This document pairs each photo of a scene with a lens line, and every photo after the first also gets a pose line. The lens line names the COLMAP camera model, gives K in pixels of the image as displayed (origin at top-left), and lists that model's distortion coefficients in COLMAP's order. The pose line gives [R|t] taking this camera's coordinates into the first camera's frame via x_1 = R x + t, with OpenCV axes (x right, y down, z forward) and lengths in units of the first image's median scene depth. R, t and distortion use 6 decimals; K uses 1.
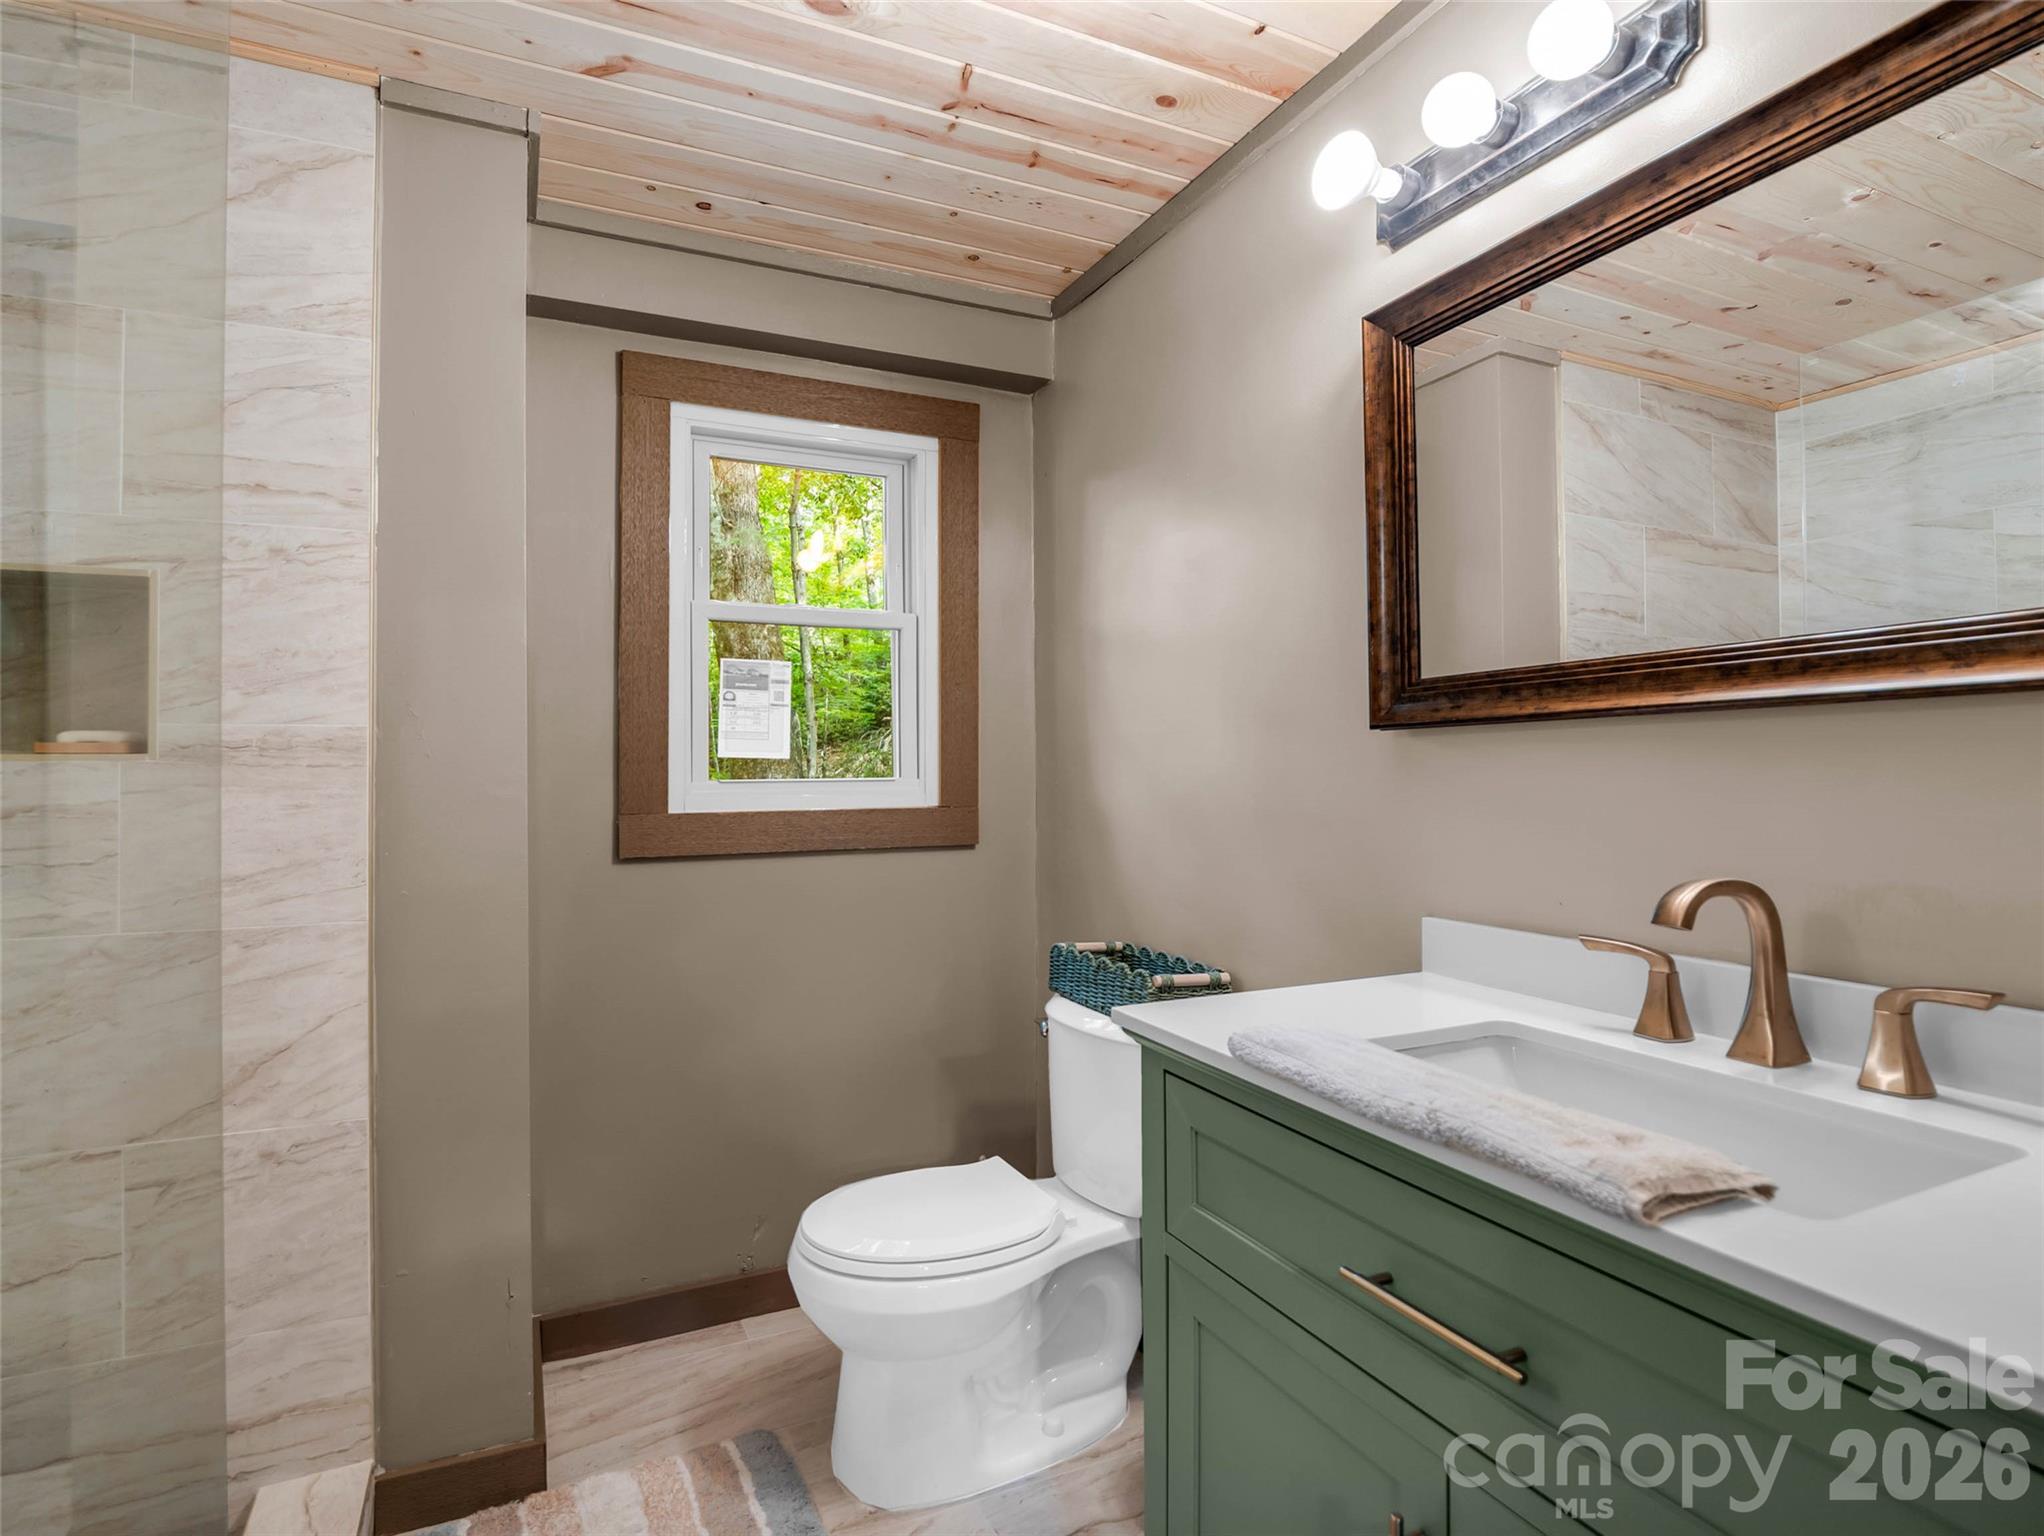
lens RADIAL K [[1077.7, 0, 1020.4], [0, 1077.7, 762.6], [0, 0, 1]] dist [-0.020246, -0.000382]
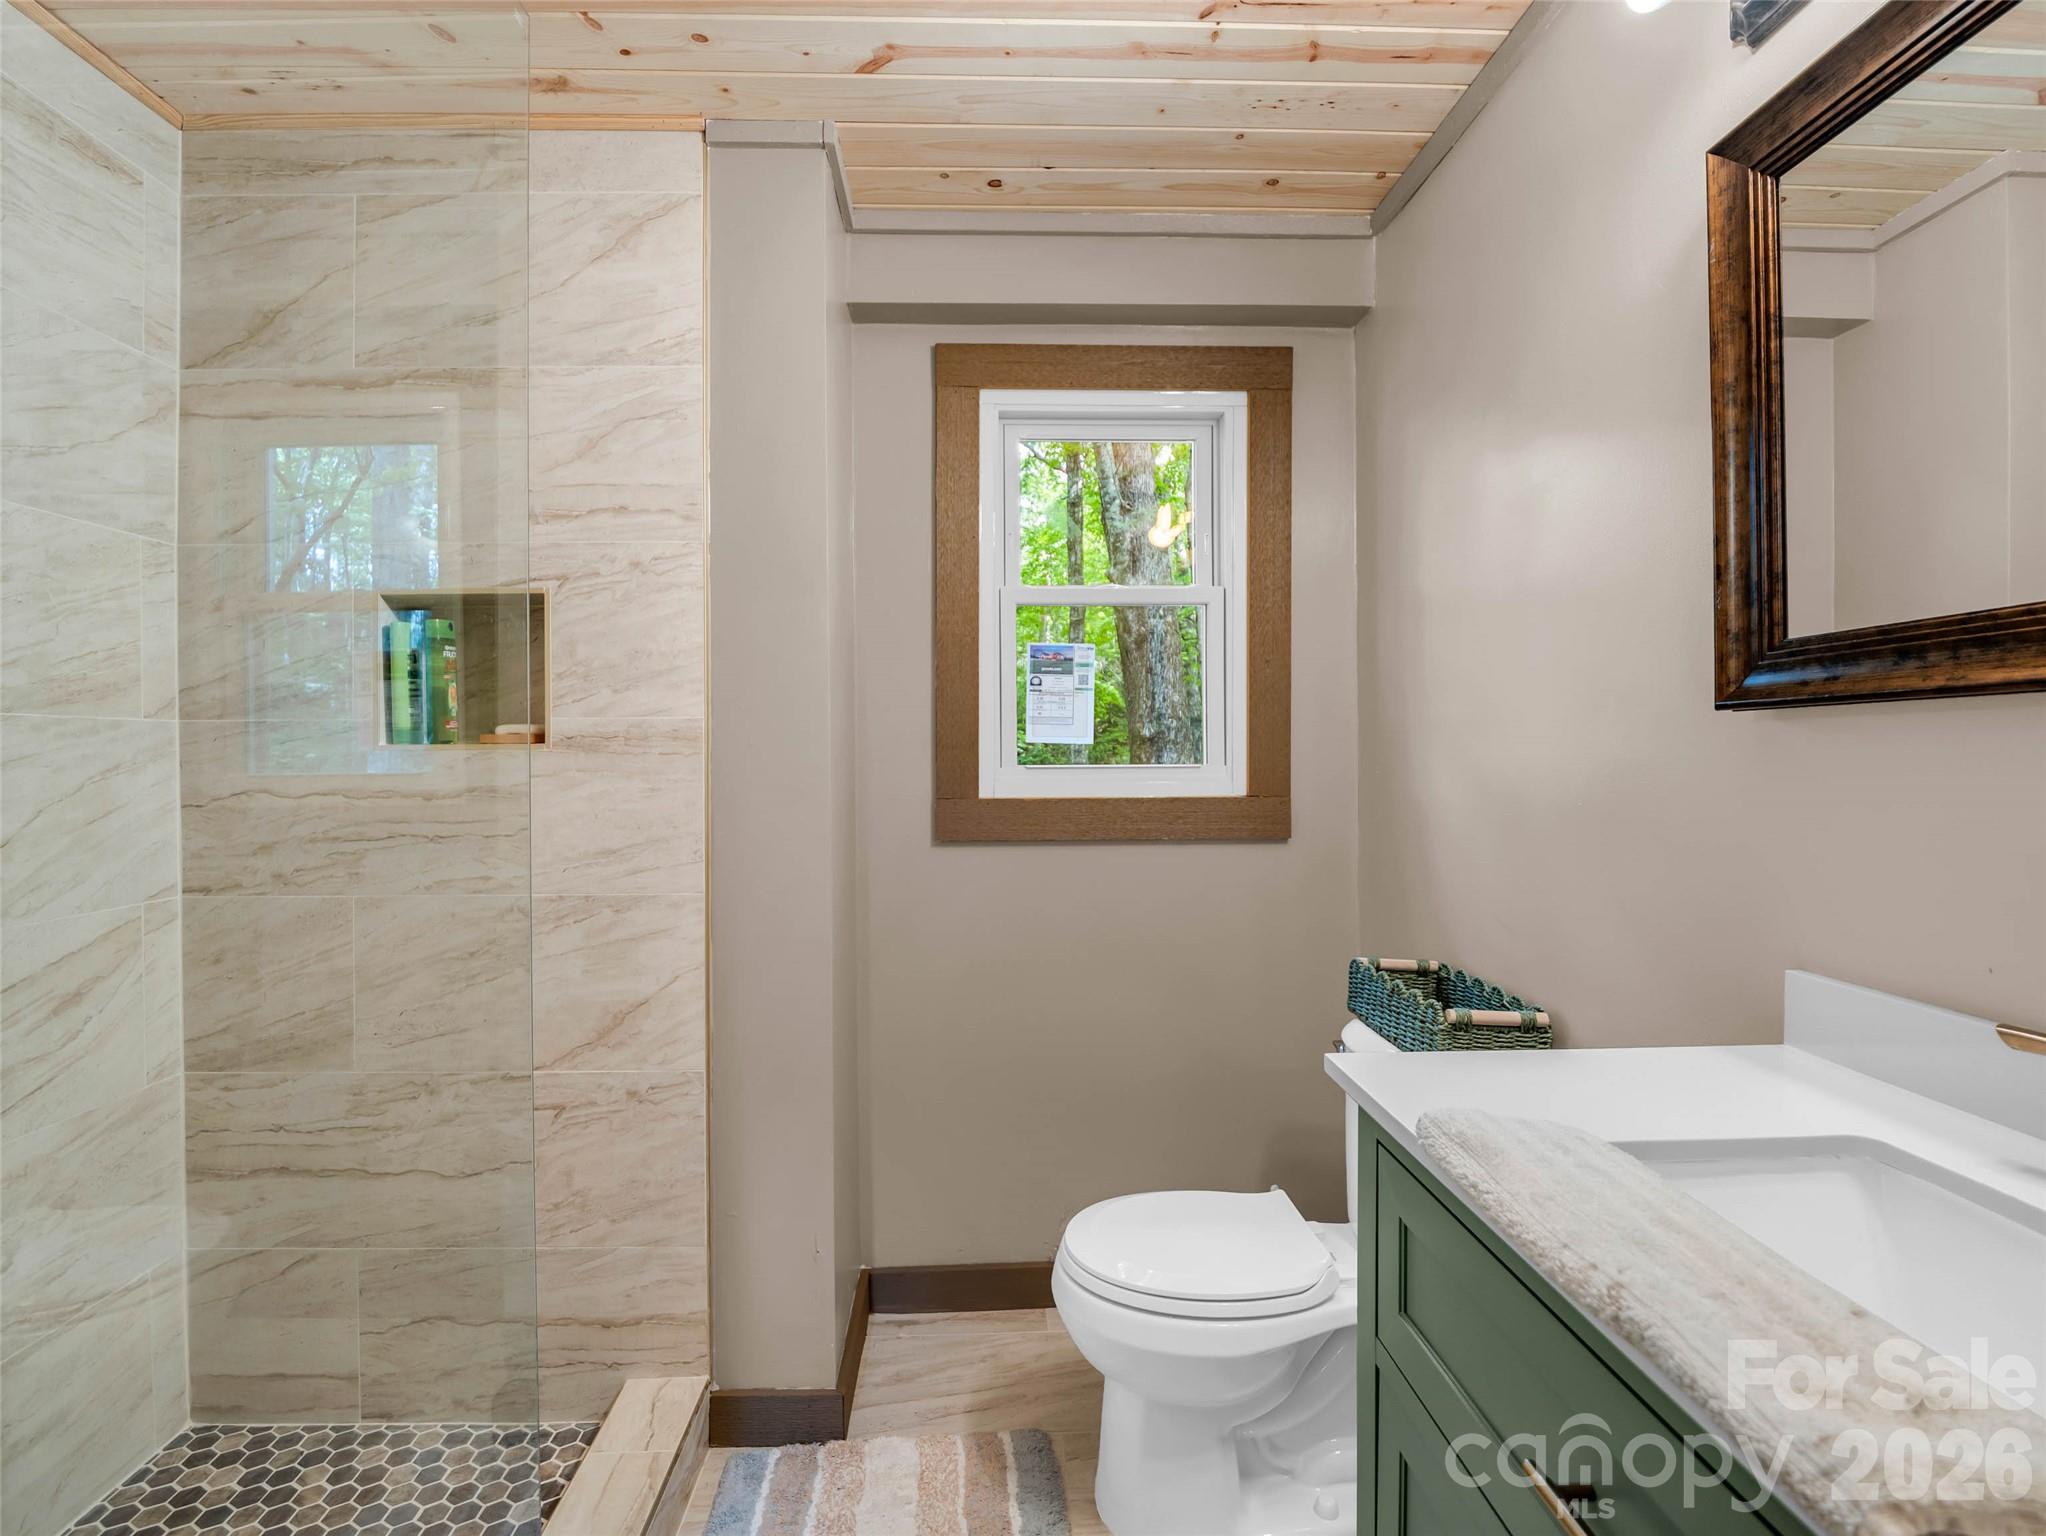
lens RADIAL K [[1078.7, 0, 1023.2], [0, 1078.7, 763.5], [0, 0, 1]] dist [-0.020246, -0.000382]
pose [[0.922691, 0.003812, -0.385522, 0.125100], [0.004700, 0.999766, 0.021133, -0.008953], [0.385512, -0.021312, 0.922457, 0.101342]]
